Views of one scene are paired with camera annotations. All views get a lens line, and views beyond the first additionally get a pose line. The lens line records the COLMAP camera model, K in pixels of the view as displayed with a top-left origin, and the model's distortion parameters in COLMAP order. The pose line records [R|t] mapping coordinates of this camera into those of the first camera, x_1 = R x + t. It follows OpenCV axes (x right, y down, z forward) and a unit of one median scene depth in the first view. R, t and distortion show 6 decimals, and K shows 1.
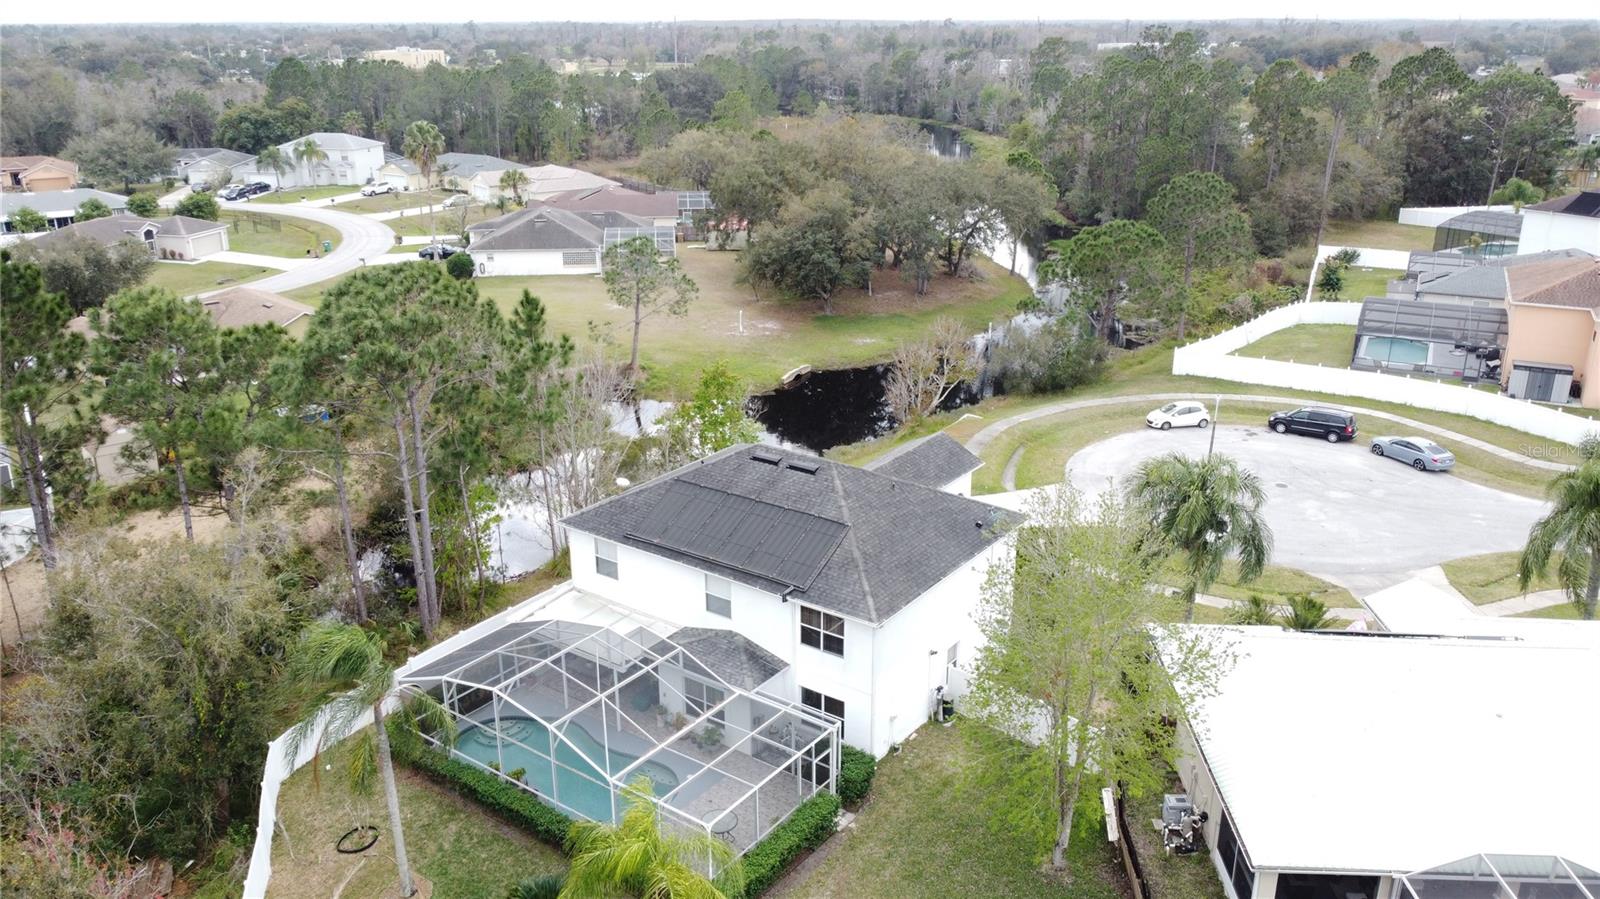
lens RADIAL K [[1208.5, 0, 809.0], [0, 1208.5, 447.3], [0, 0, 1]] dist [-0.008125, -0.000843]
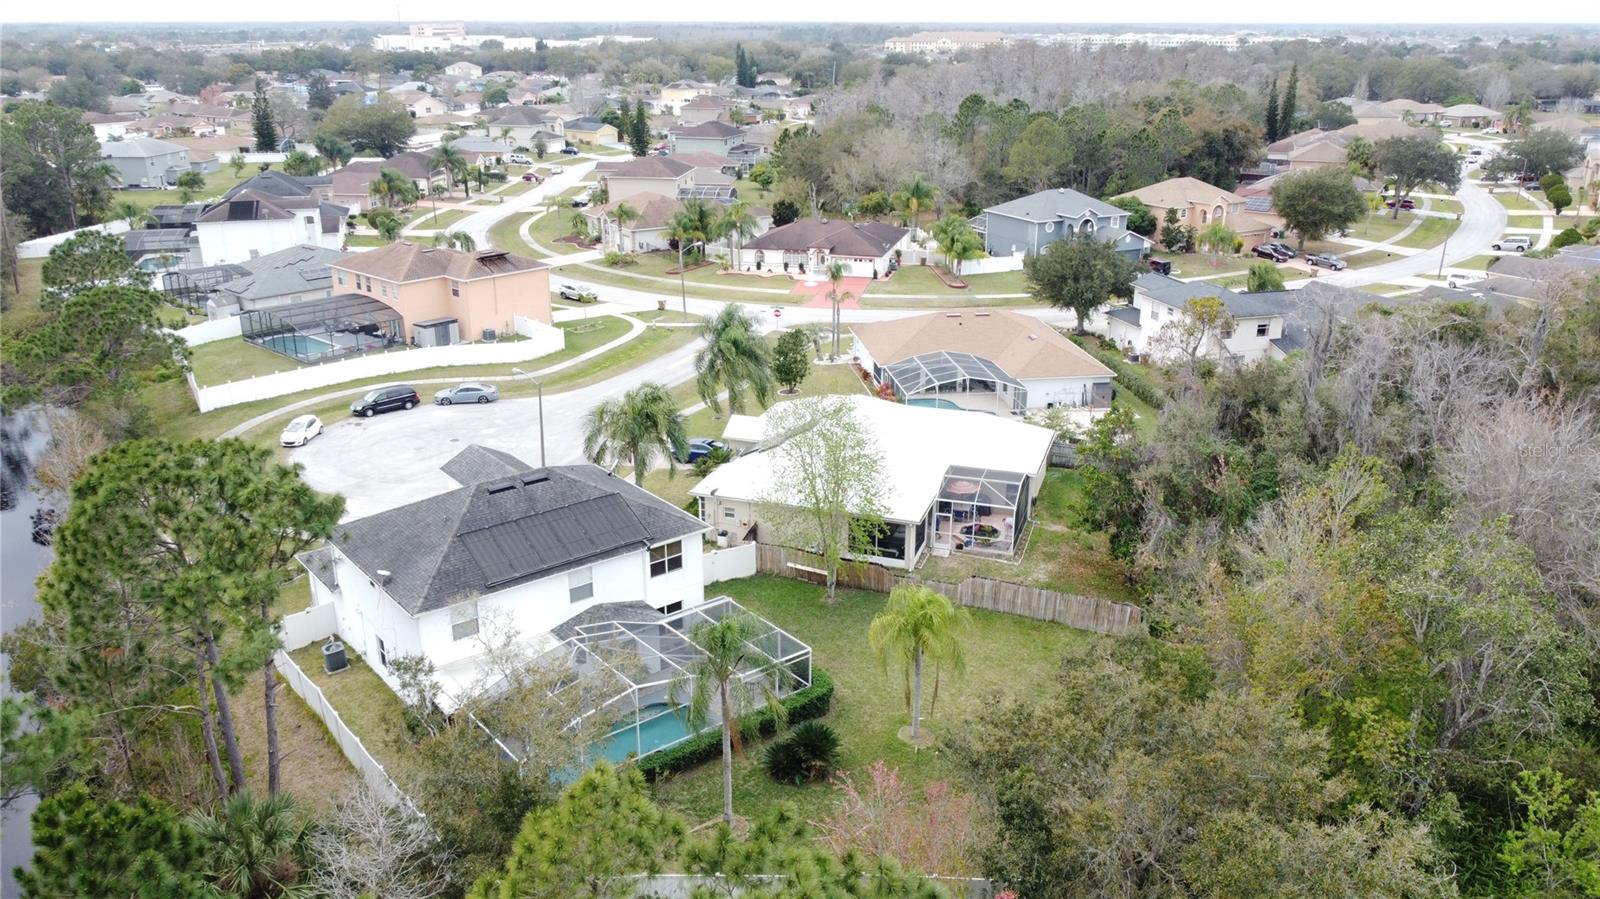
lens RADIAL K [[1208.5, 0, 809.8], [0, 1208.5, 454.1], [0, 0, 1]] dist [-0.008125, -0.000843]
pose [[0.260008, -0.322022, 0.910329, -1.043503], [0.315055, 0.919452, 0.235263, -0.208900], [-0.912763, 0.225634, 0.340519, 0.301571]]
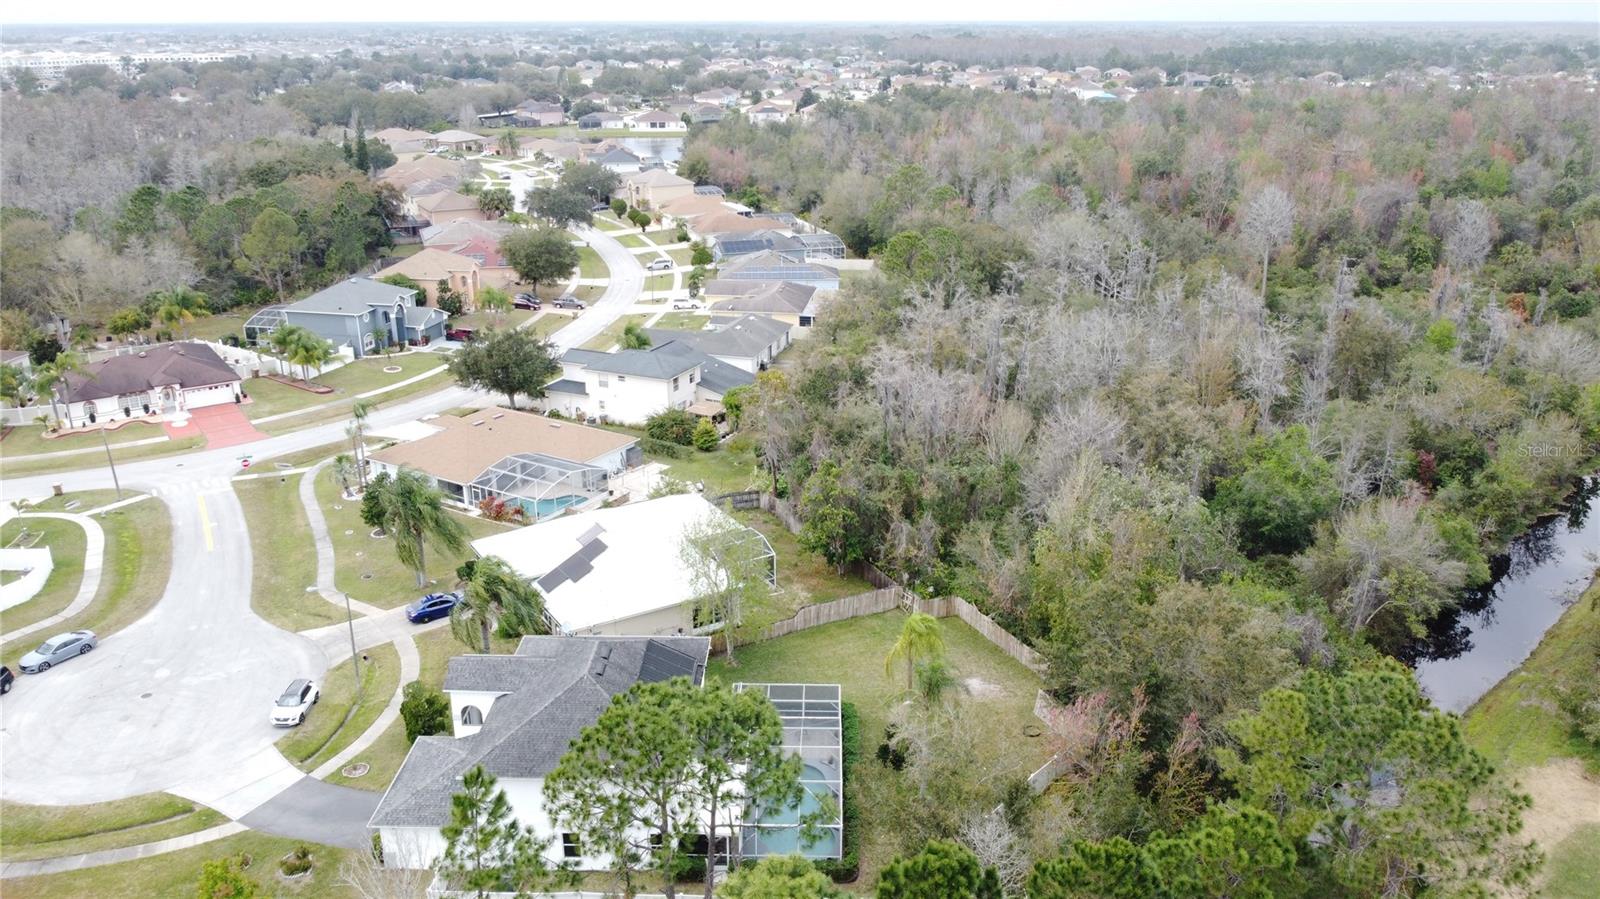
lens RADIAL K [[1208.5, 0, 799.5], [0, 1208.5, 449.0], [0, 0, 1]] dist [-0.008125, -0.000843]
pose [[-0.592968, -0.281903, 0.754268, -1.239650], [0.258793, 0.820301, 0.510032, -0.913725], [-0.762506, 0.497632, -0.413458, 1.298831]]
